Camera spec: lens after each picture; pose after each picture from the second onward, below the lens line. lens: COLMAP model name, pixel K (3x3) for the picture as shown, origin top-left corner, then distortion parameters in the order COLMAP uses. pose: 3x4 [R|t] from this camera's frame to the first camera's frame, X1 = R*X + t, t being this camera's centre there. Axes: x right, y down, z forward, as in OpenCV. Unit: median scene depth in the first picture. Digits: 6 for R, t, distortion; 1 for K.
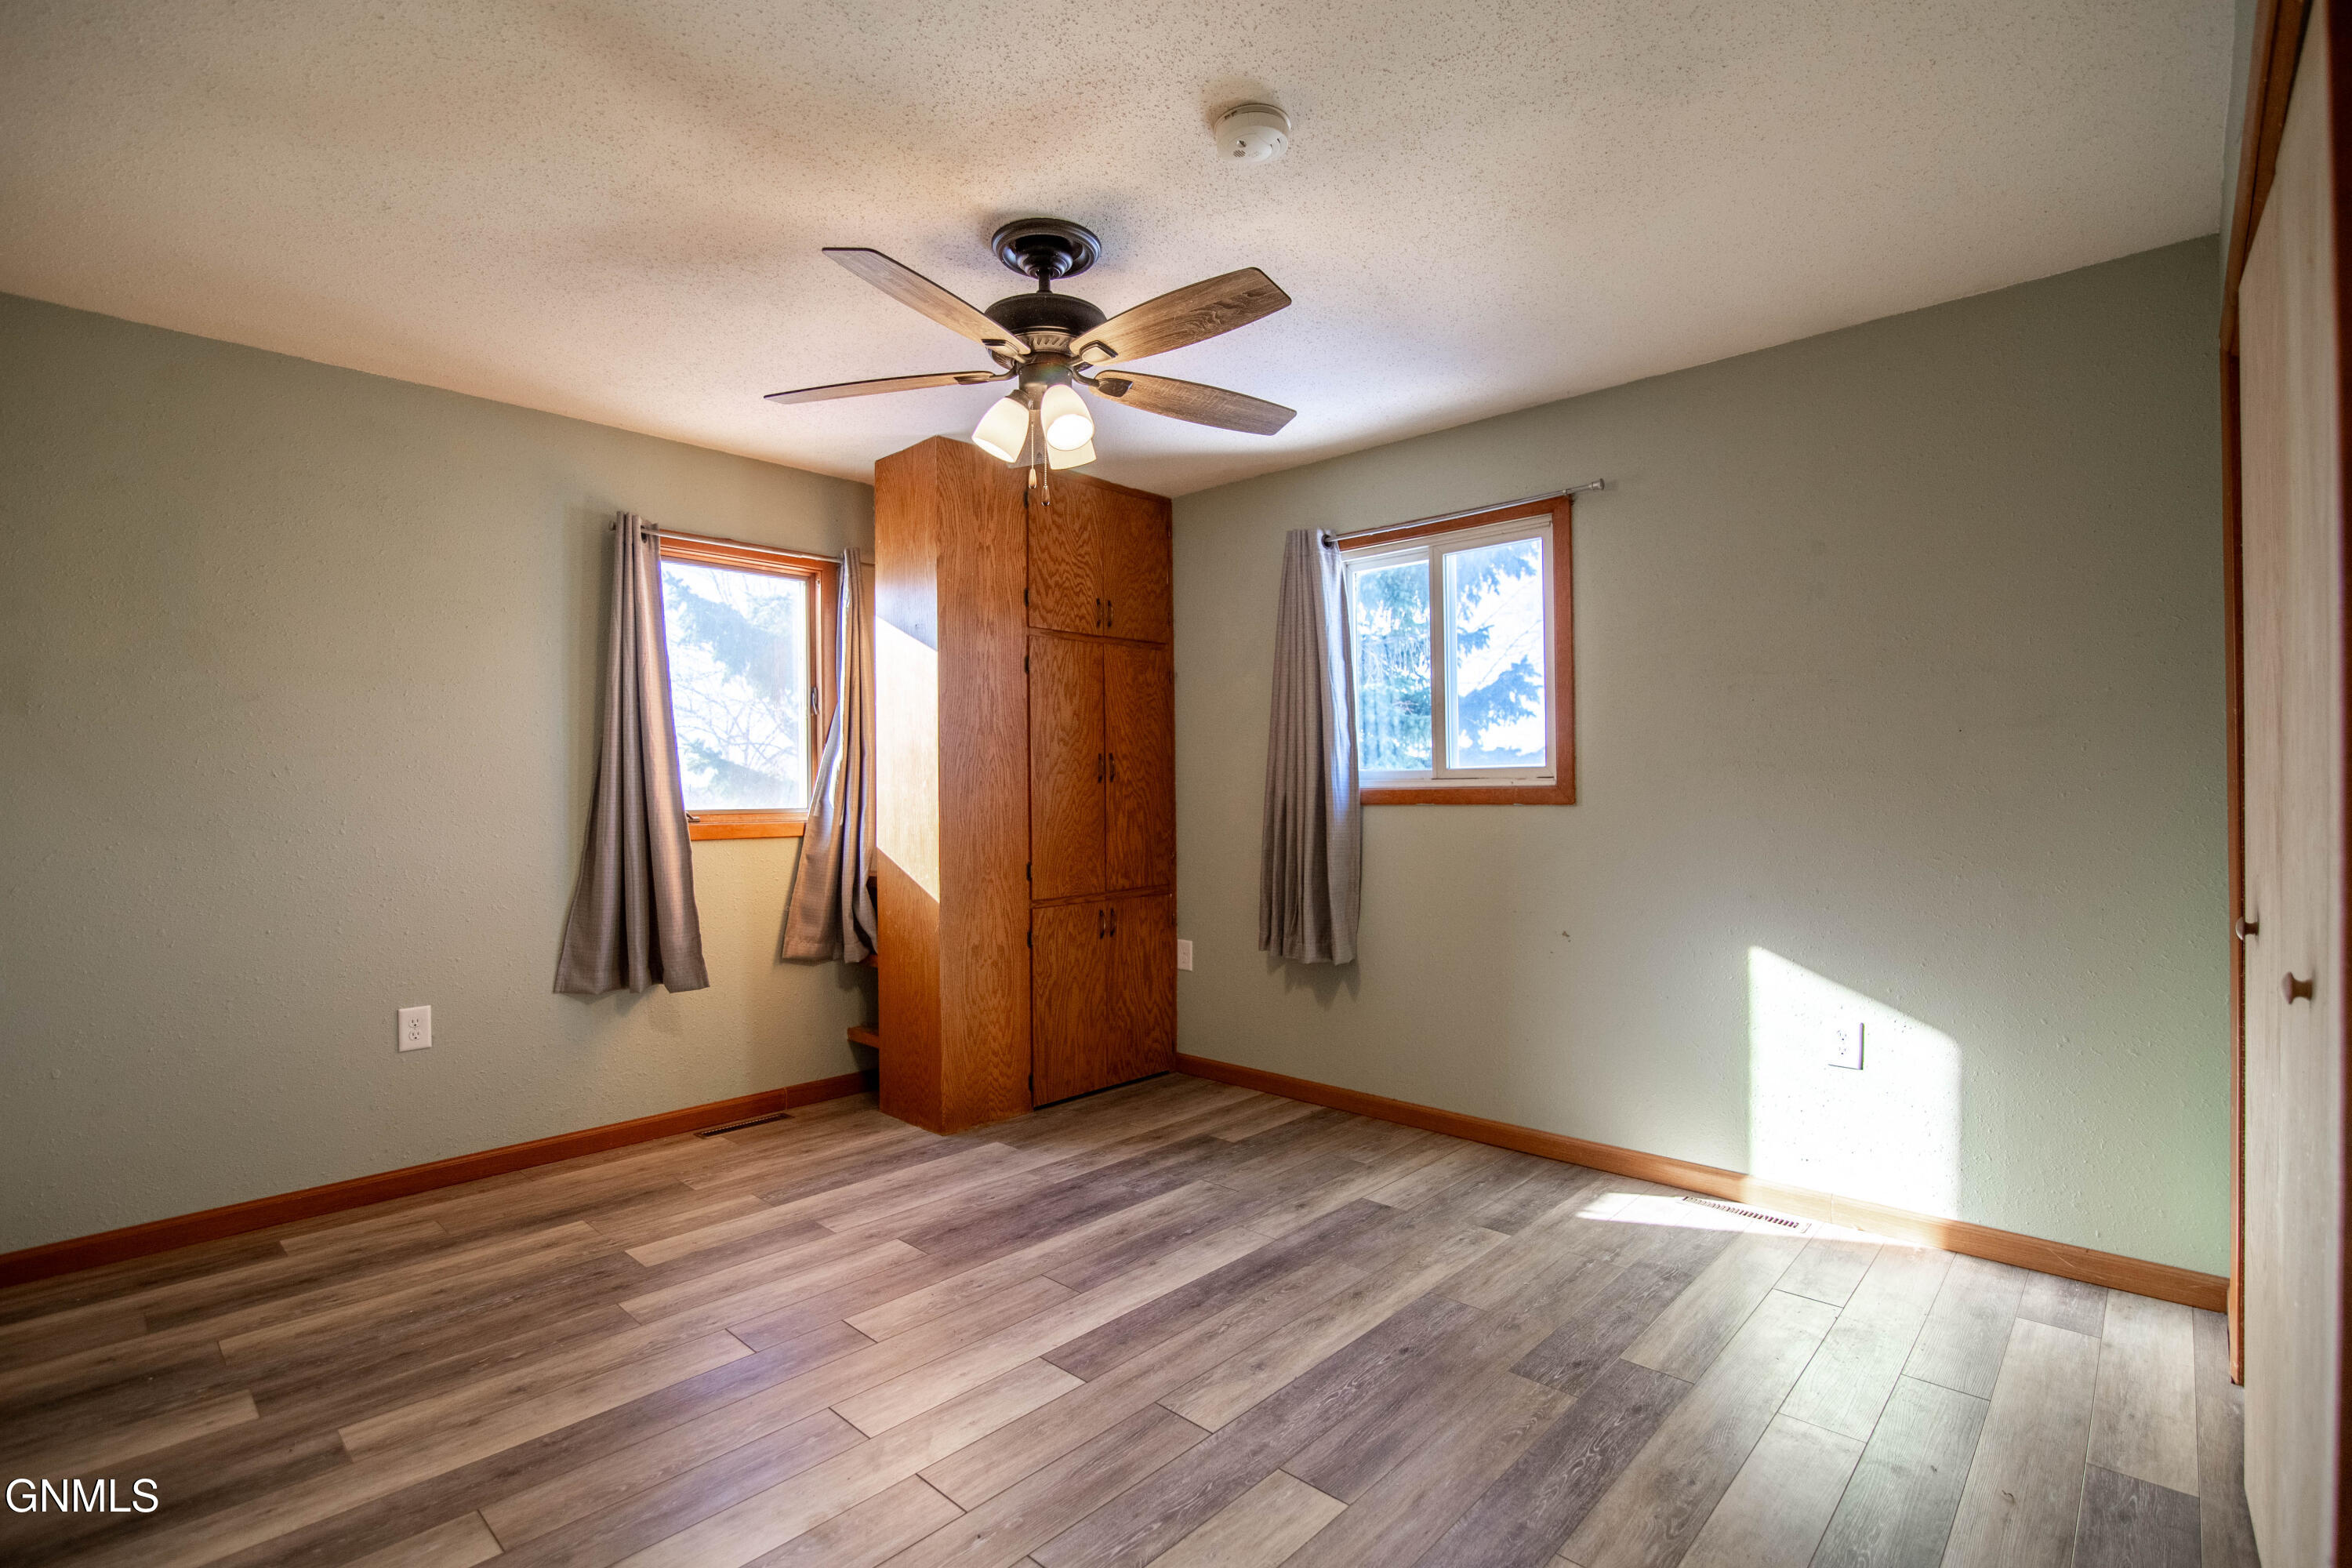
lens RADIAL K [[1096.3, 0, 1165.1], [0, 1096.3, 787.3], [0, 0, 1]] dist [-0.021039, 0.001411]
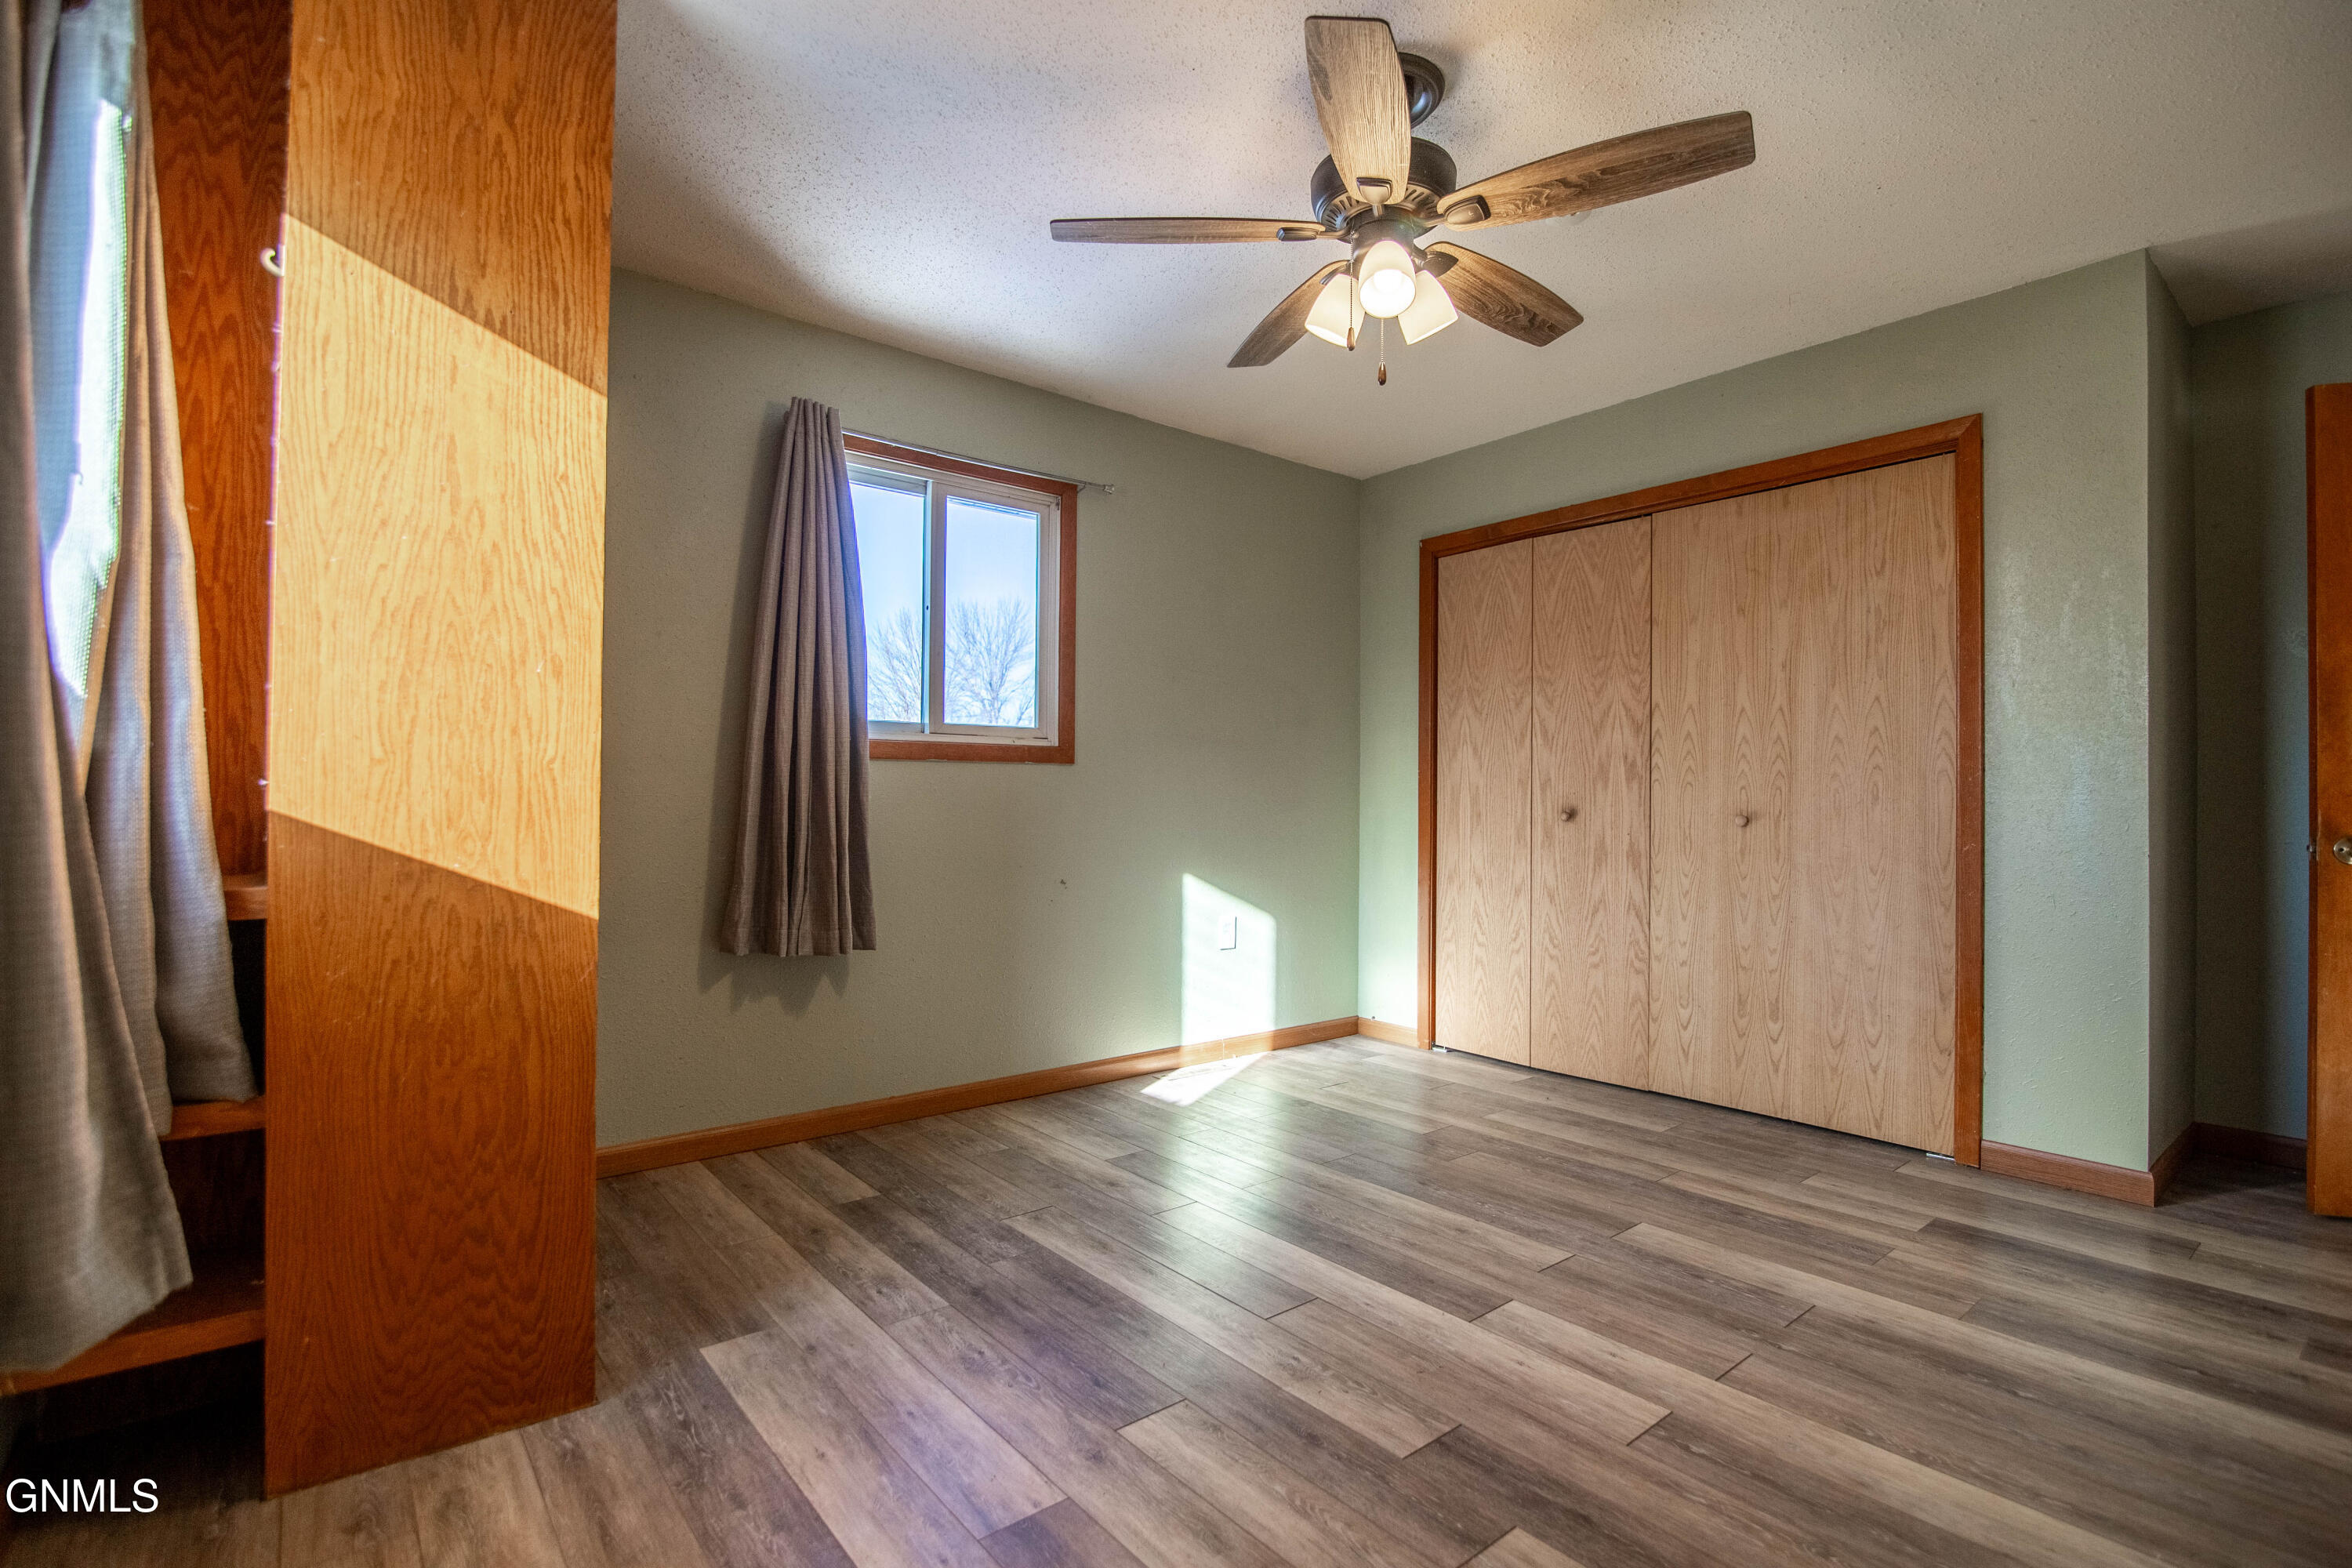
lens RADIAL K [[1096.3, 0, 1165.0], [0, 1096.3, 794.6], [0, 0, 1]] dist [-0.021039, 0.001411]
pose [[0.124392, 0.013187, 0.992145, -0.716271], [-0.009326, 0.999883, -0.012120, 0.059199], [-0.992189, -0.007745, 0.124501, 0.765907]]
